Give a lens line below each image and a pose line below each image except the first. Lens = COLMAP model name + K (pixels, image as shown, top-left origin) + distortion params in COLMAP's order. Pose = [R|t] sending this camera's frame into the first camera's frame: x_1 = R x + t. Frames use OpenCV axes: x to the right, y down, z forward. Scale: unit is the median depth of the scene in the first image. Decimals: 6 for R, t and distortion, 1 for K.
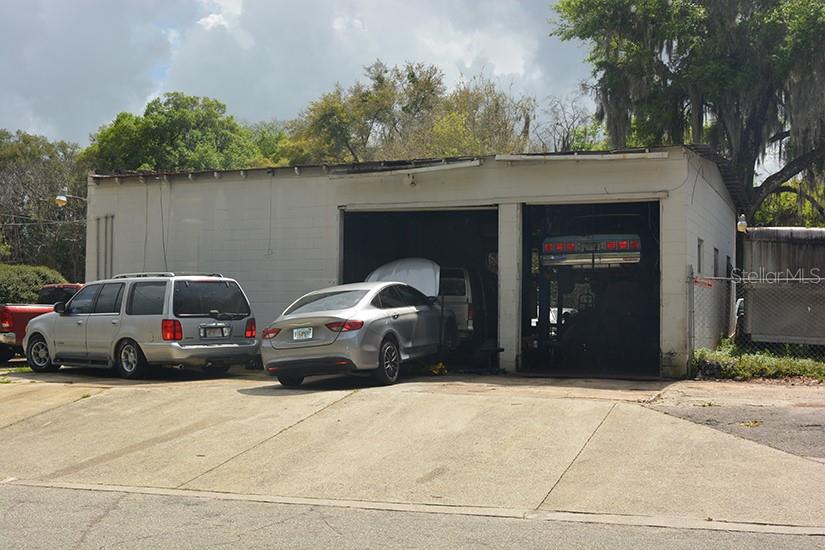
lens RADIAL K [[1014.1, 0, 412.5], [0, 1014.1, 275.0], [0, 0, 1]] dist [-0.002122, 0.005131]
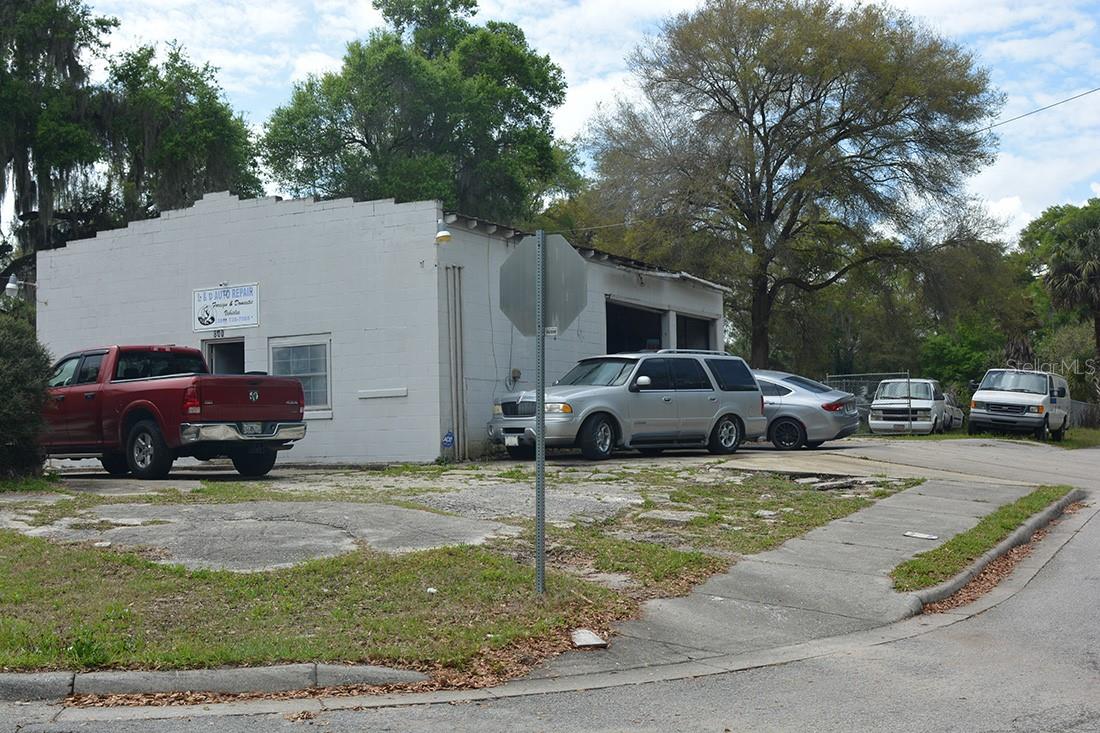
lens RADIAL K [[1305.6, 0, 550.0], [0, 1305.6, 366.5], [0, 0, 1]] dist [-0.011564, -0.014435]
pose [[0.110620, 0.045261, 0.992832, -1.513711], [-0.018307, 0.998886, -0.043498, 0.070550], [-0.993694, -0.013364, 0.111325, 0.975361]]
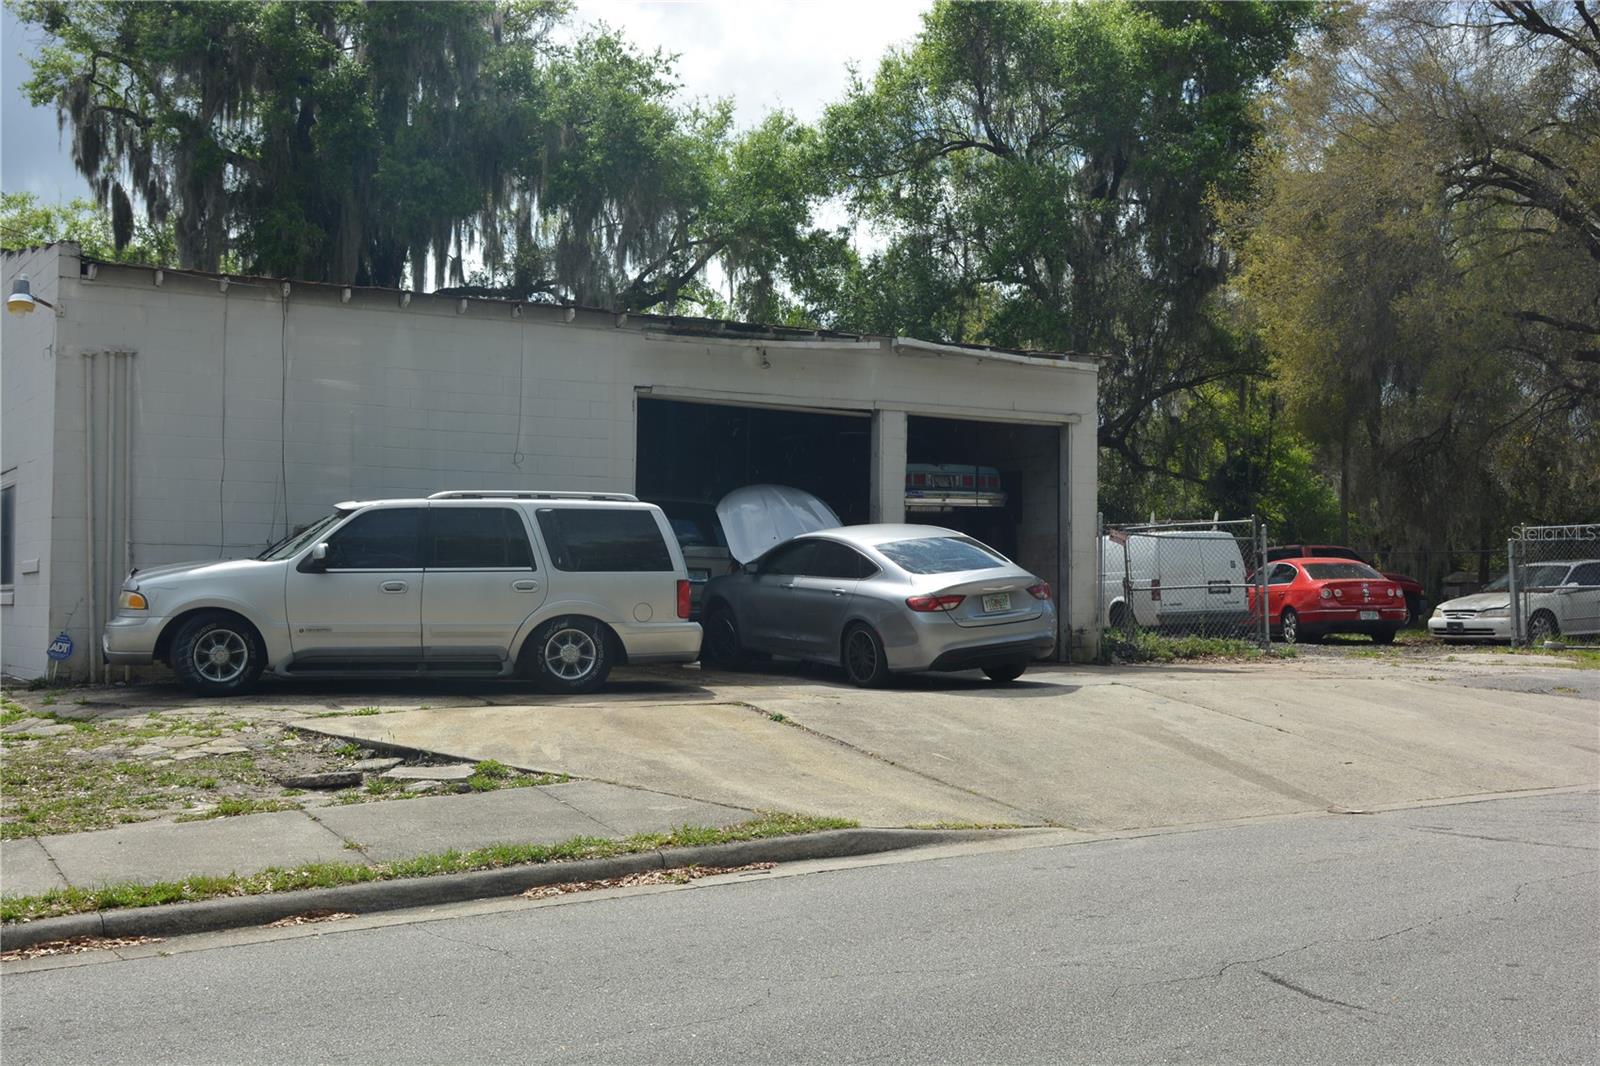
lens RADIAL K [[1899.0, 0, 800.0], [0, 1899.0, 533.0], [0, 0, 1]] dist [-0.011564, -0.014435]
pose [[0.601869, 0.027231, 0.798131, -0.938007], [-0.034984, 0.999358, -0.007716, 0.021537], [-0.797828, -0.023278, 0.602435, 0.298563]]
